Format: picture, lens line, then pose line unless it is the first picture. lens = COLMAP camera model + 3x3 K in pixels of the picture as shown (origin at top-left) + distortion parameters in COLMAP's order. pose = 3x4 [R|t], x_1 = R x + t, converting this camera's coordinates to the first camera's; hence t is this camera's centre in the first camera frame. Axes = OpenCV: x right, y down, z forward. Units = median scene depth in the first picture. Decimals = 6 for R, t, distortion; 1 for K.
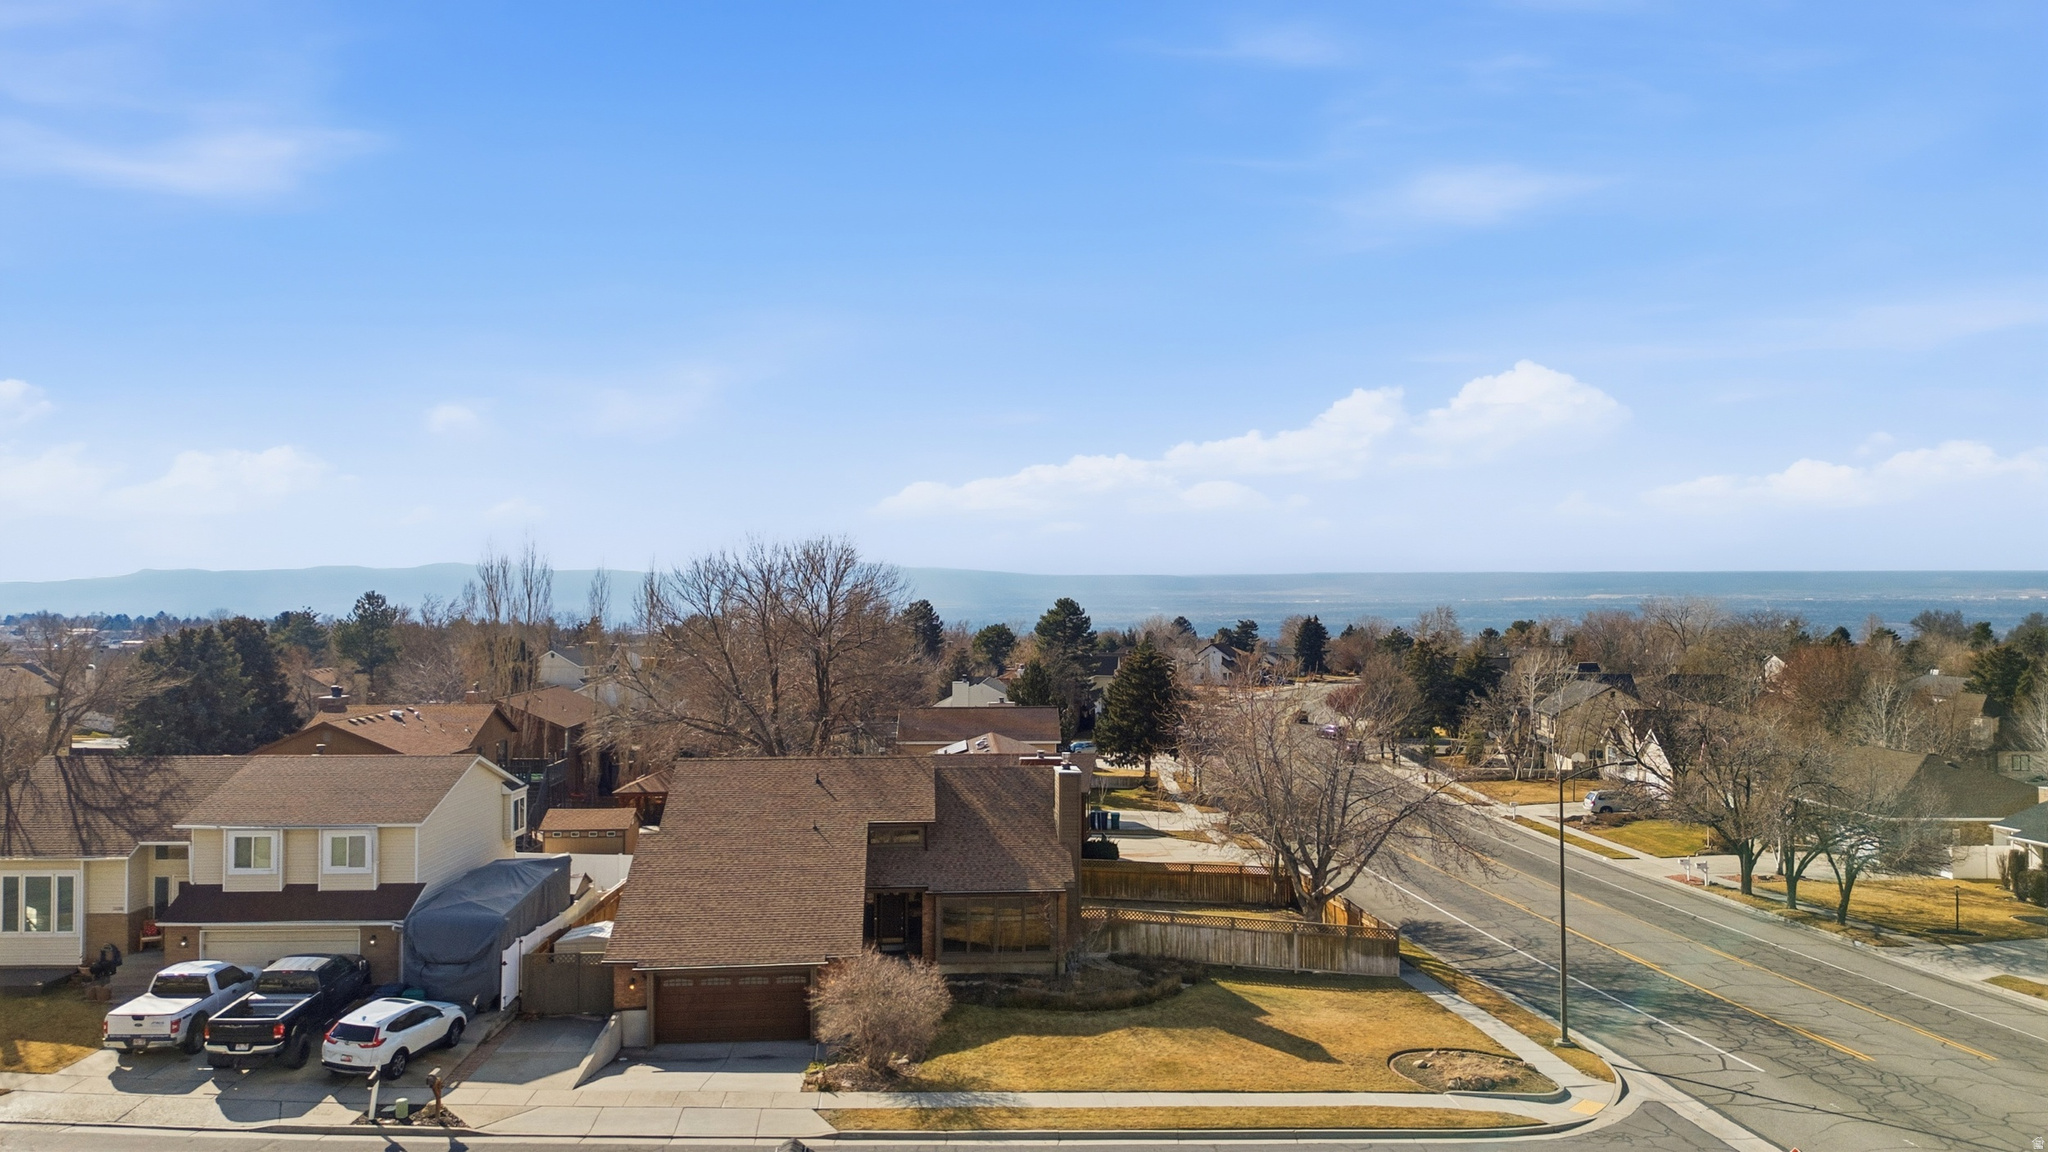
lens RADIAL K [[1515.0, 0, 1024.0], [0, 1515.0, 576.0], [0, 0, 1]] dist [0.082330, -0.074098]
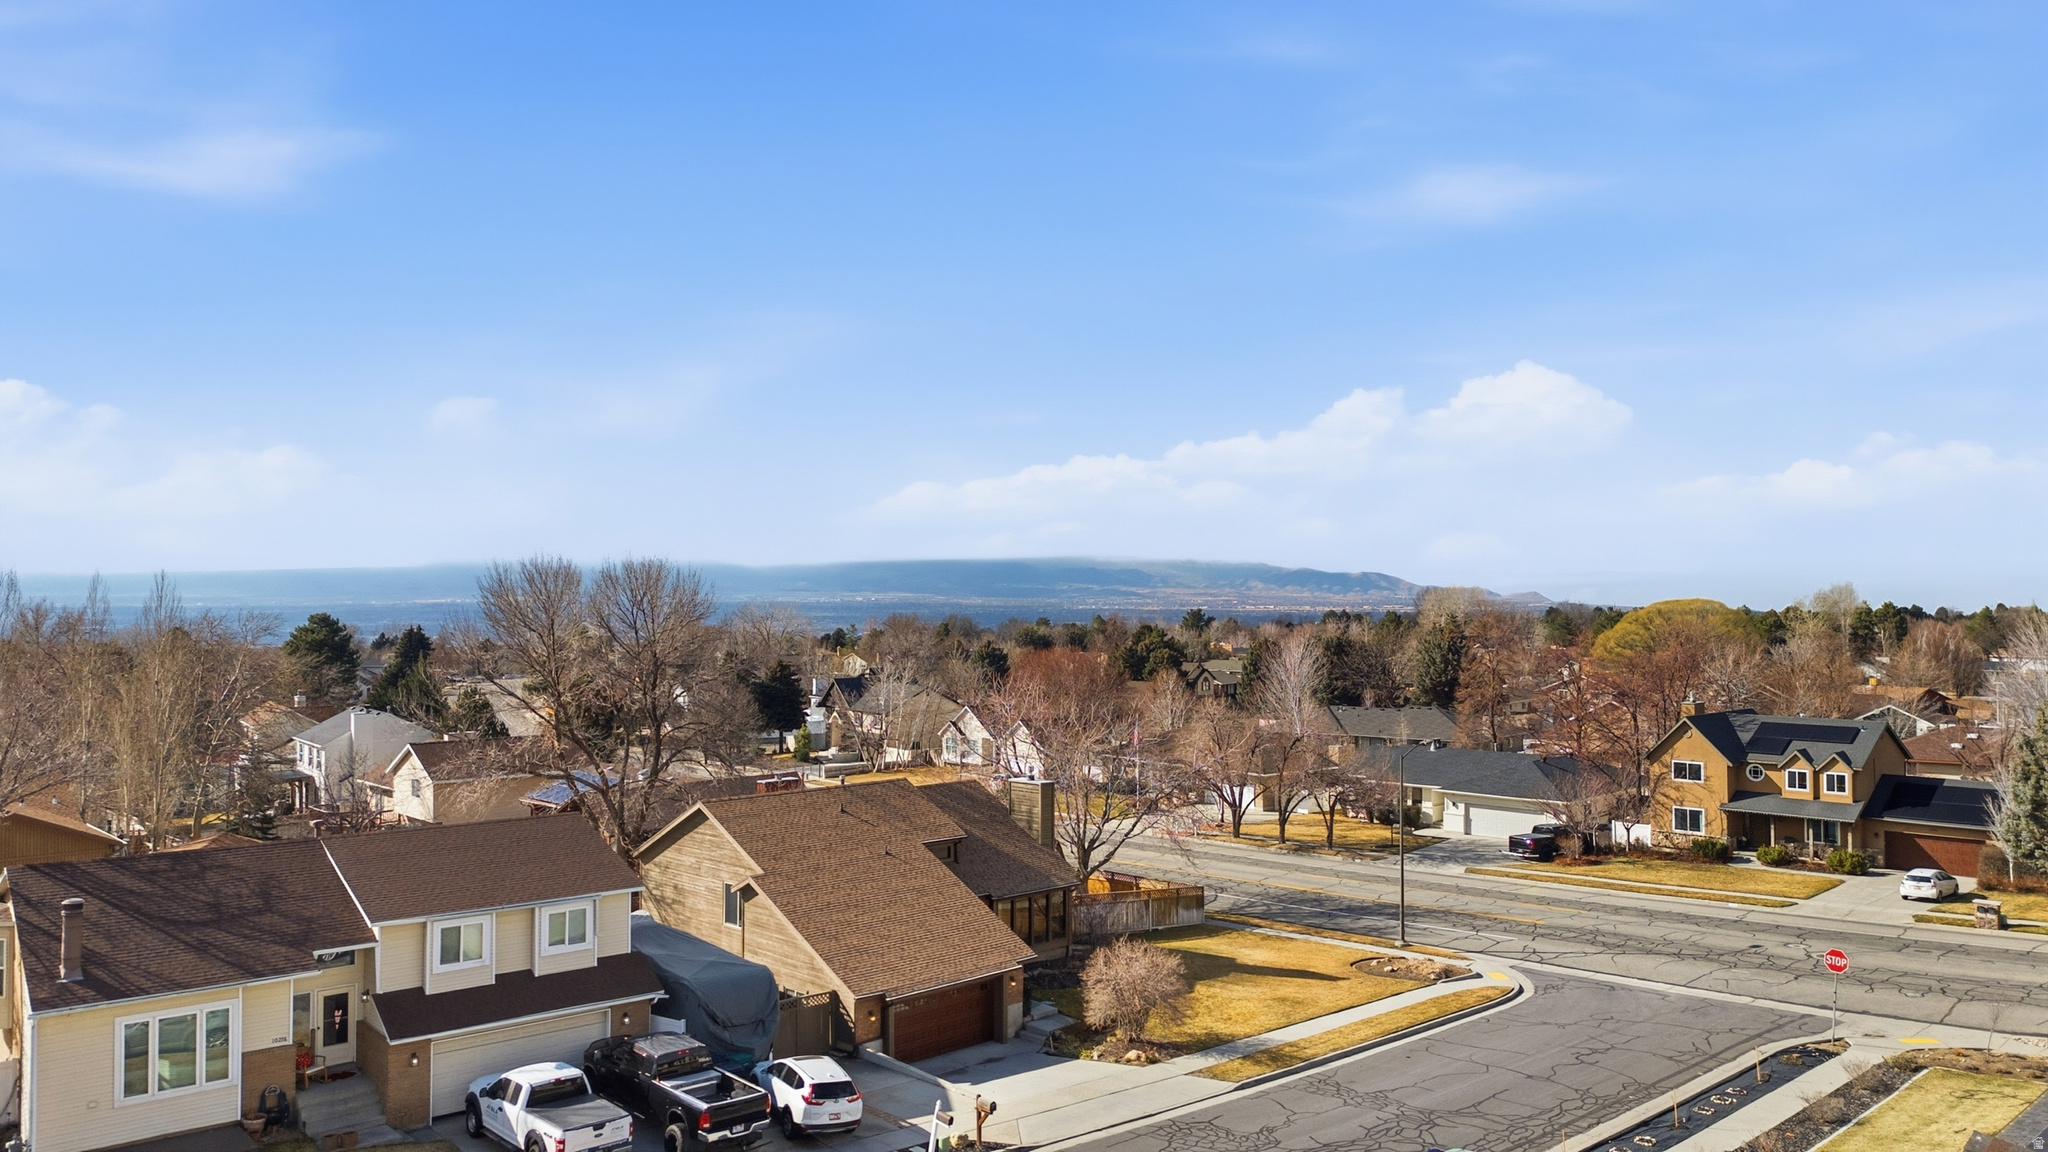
lens RADIAL K [[1515.0, 0, 1024.0], [0, 1515.0, 576.0], [0, 0, 1]] dist [0.082330, -0.074098]
pose [[0.768346, 0.008906, 0.639972, -0.810089], [-0.008318, 0.999958, -0.003929, -0.025143], [-0.639980, -0.002304, 0.768388, 0.142146]]
